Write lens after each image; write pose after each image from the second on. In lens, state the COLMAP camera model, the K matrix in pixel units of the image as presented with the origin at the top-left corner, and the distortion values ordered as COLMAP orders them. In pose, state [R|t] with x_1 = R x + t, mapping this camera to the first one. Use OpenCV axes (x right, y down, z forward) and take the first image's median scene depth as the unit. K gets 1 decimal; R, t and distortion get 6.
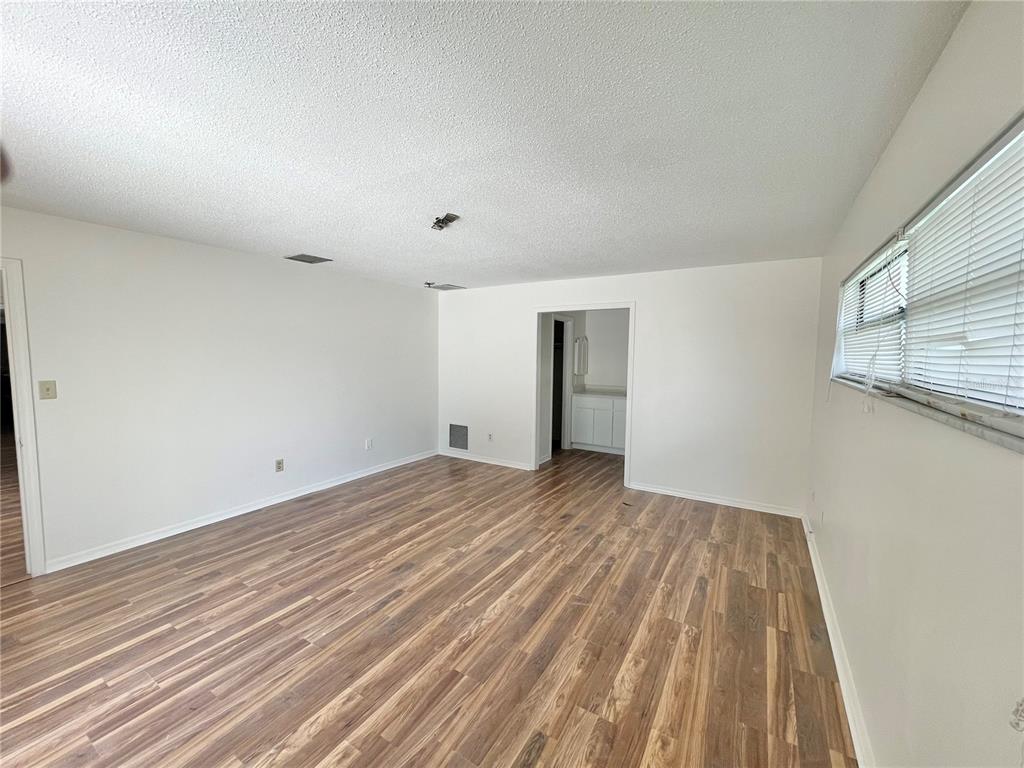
lens RADIAL K [[414.7, 0, 510.6], [0, 414.7, 383.6], [0, 0, 1]] dist [-0.001458, -0.000085]
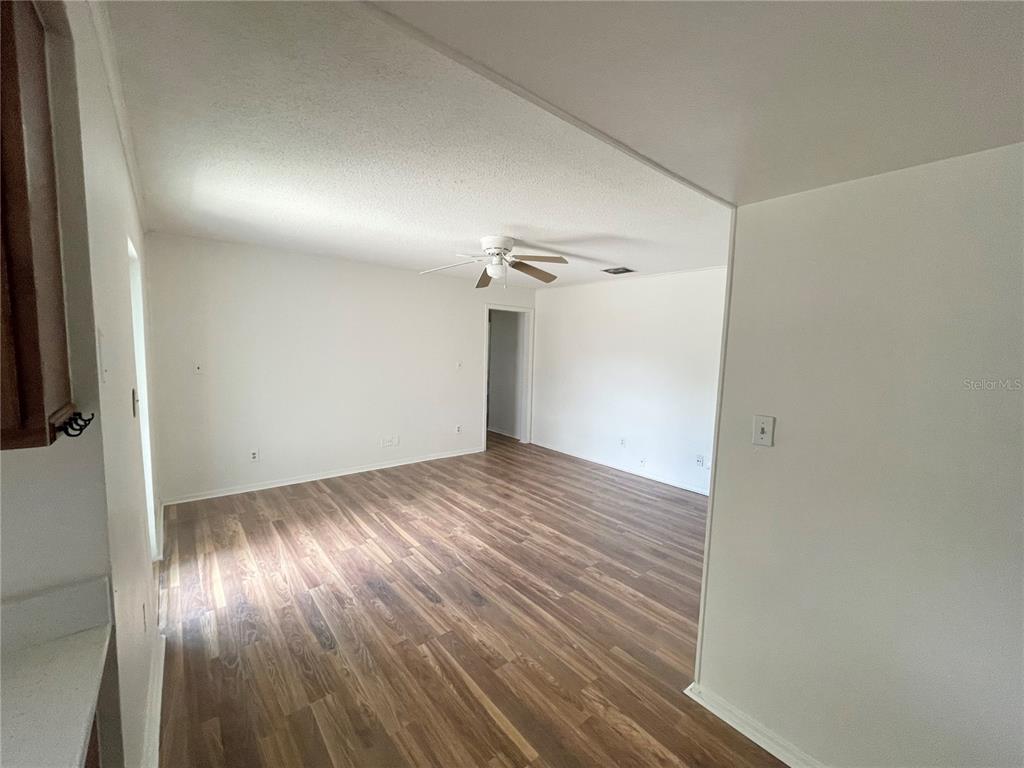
lens RADIAL K [[414.7, 0, 508.4], [0, 414.7, 386.2], [0, 0, 1]] dist [-0.001458, -0.000085]
pose [[-0.331056, 0.049787, -0.942297, 0.571184], [-0.123000, 0.987810, 0.095405, -0.069334], [0.935560, 0.147487, -0.320897, 0.979267]]
